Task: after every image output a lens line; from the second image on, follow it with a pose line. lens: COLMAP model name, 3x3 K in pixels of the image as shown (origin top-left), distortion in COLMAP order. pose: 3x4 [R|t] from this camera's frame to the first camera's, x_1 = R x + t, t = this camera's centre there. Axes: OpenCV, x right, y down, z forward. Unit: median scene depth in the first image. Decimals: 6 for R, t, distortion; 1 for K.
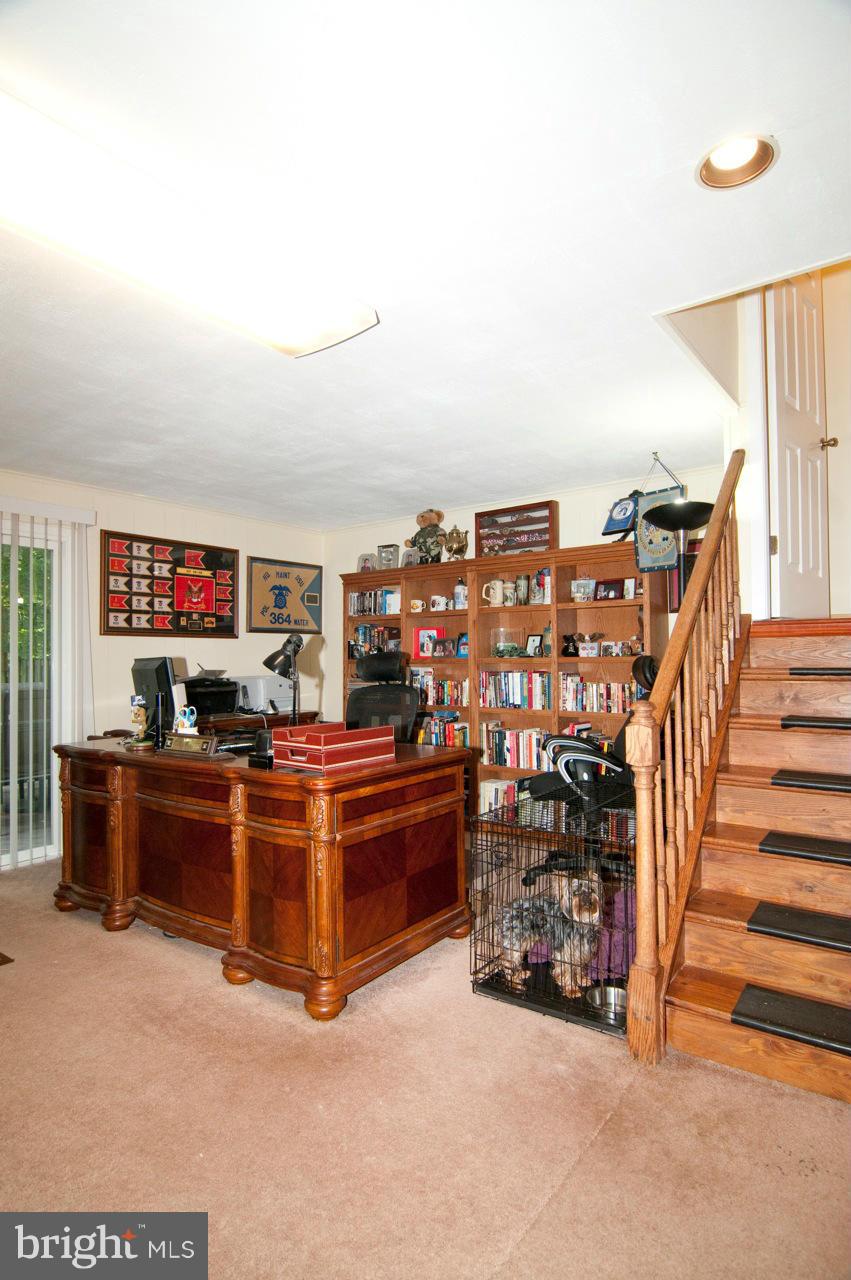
lens RADIAL K [[692.0, 0, 429.7], [0, 692.0, 639.0], [0, 0, 1]] dist [-0.004703, -0.005810]
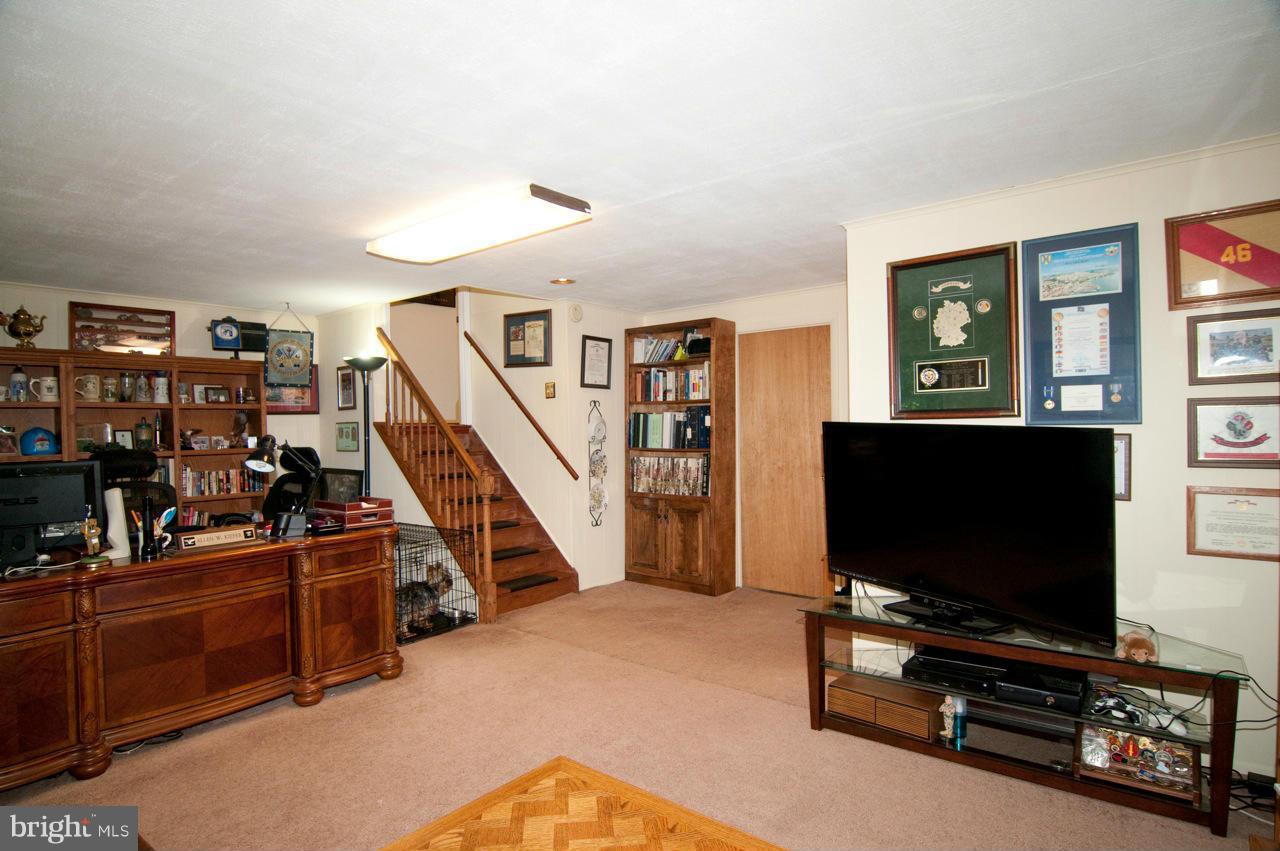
lens RADIAL K [[692.0, 0, 638.7], [0, 692.0, 429.1], [0, 0, 1]] dist [-0.004703, -0.005810]
pose [[0.038649, 0.002386, 0.999250, -0.936953], [-0.011882, 0.999928, -0.001928, -0.016354], [-0.999182, -0.011798, 0.038675, 0.203871]]
